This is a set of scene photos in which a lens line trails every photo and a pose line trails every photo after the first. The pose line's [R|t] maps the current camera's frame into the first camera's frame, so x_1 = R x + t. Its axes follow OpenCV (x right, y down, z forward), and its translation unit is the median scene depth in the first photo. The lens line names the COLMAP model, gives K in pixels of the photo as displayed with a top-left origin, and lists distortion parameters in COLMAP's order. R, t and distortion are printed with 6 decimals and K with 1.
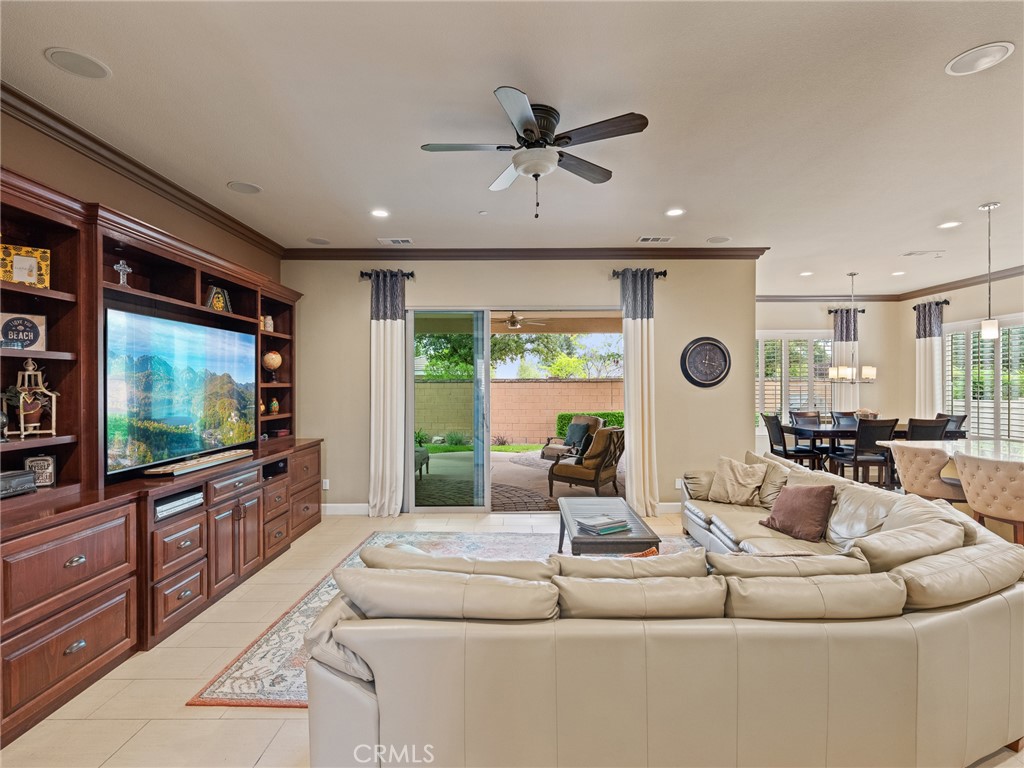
lens RADIAL K [[497.8, 0, 512.0], [0, 497.8, 384.0], [0, 0, 1]] dist [-0.003168, -0.000905]
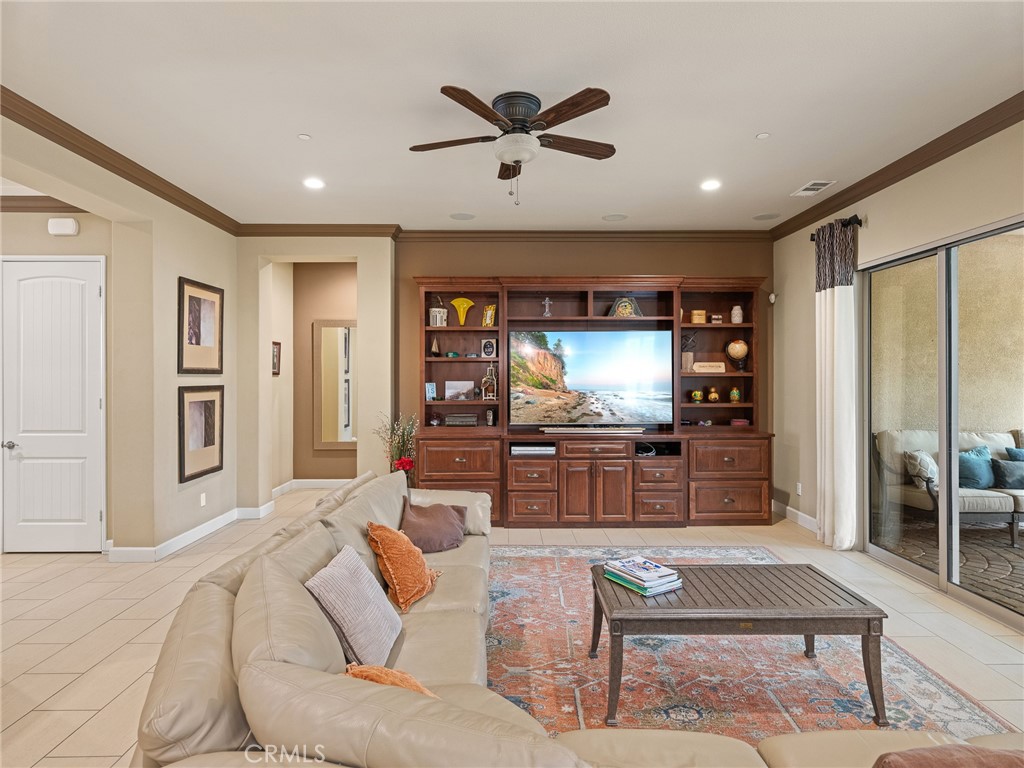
lens RADIAL K [[549.6, 0, 515.6], [0, 549.6, 372.2], [0, 0, 1]] dist [-0.000735, -0.000003]
pose [[0.011456, -0.001474, -0.999933, 0.582560], [0.003155, 0.999994, -0.001438, -0.001289], [0.999929, -0.003138, 0.011460, 0.502046]]
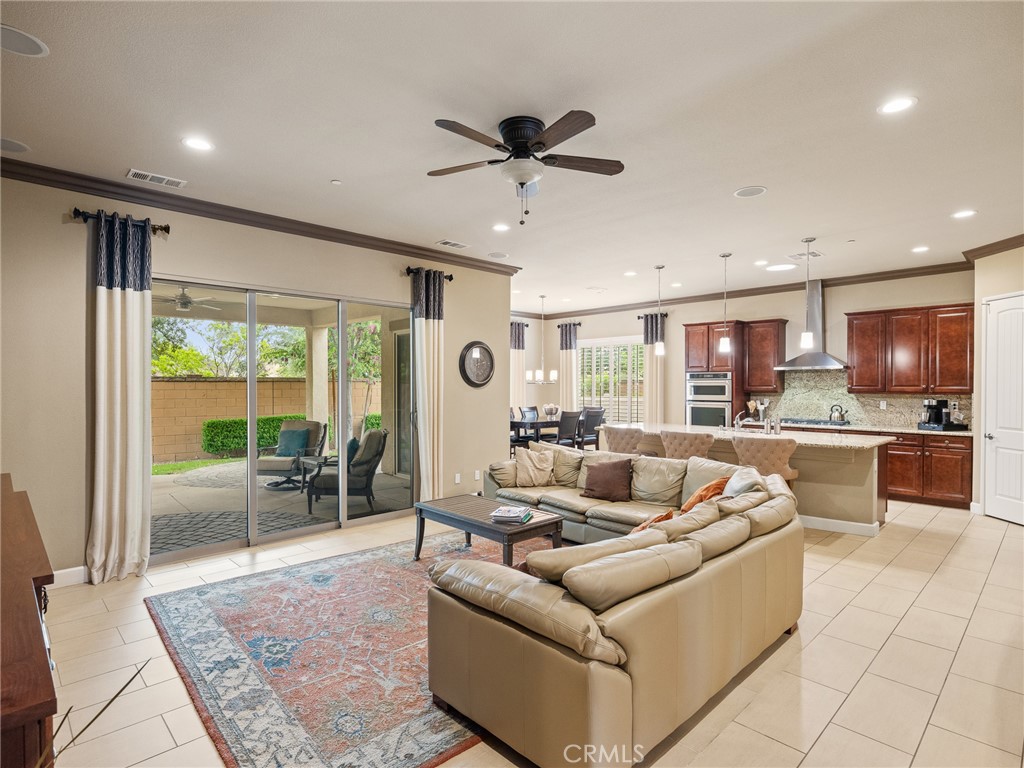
lens RADIAL K [[538.0, 0, 508.9], [0, 538.0, 389.9], [0, 0, 1]] dist [0.004444, 0.001112]
pose [[0.719992, -0.005469, 0.693960, -0.382700], [-0.001643, 0.999953, 0.009584, 0.000700], [-0.693980, -0.008041, 0.719949, 0.104021]]
